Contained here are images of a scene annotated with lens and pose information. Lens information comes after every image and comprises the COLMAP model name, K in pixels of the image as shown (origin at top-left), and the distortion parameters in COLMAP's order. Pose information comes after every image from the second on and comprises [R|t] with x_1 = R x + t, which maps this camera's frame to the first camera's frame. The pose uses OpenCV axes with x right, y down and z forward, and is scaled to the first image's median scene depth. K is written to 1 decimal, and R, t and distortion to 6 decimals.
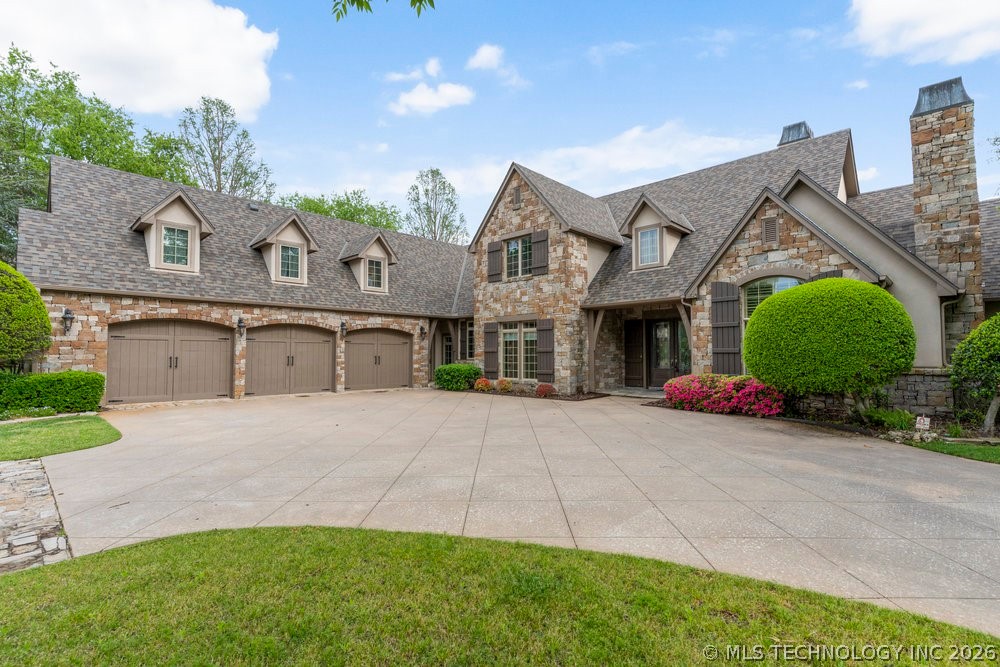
lens RADIAL K [[474.8, 0, 500.1], [0, 474.8, 329.8], [0, 0, 1]] dist [-0.000261, 0.000803]
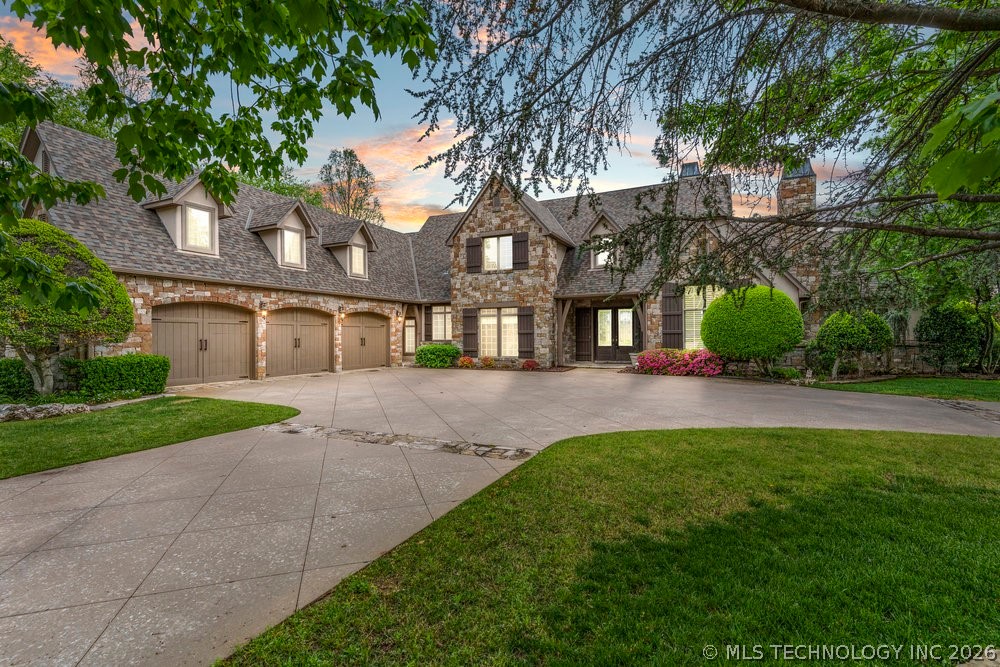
lens RADIAL K [[474.8, 0, 500.1], [0, 474.8, 329.8], [0, 0, 1]] dist [-0.000261, 0.000803]
pose [[0.947282, -0.001286, 0.320399, -0.363810], [-0.010750, 0.999301, 0.035794, -0.005609], [-0.320221, -0.037352, 0.946606, -0.131421]]
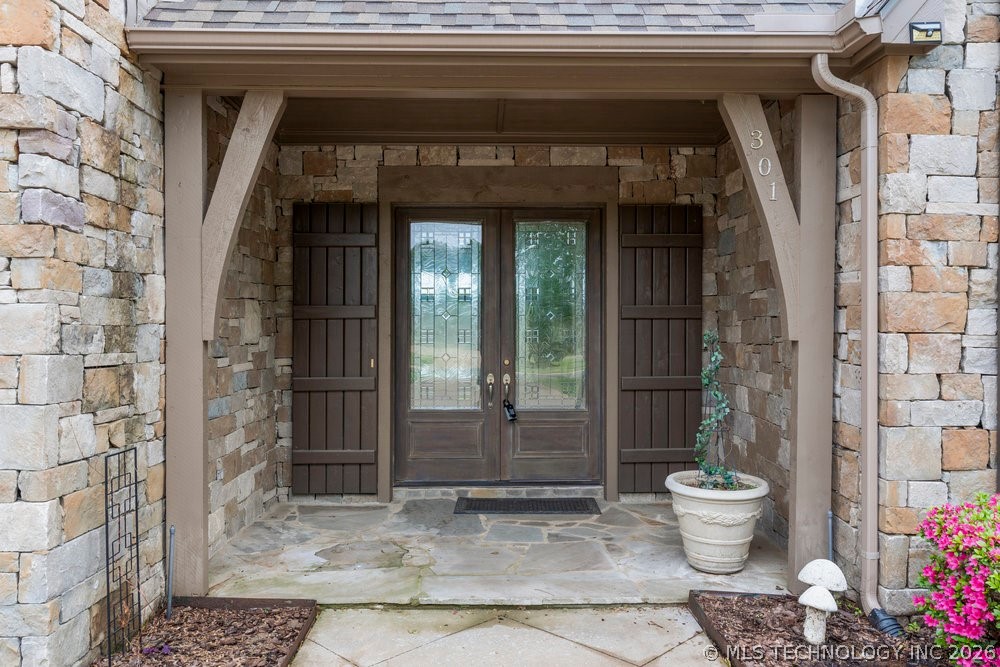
lens RADIAL K [[772.3, 0, 500.0], [0, 772.3, 333.5], [0, 0, 1]] dist [0.001186, -0.000035]
pose [[0.703095, 0.002996, 0.711090, 0.083071], [-0.039704, 0.998597, 0.035050, 0.028677], [-0.709987, -0.052876, 0.702227, 0.756031]]
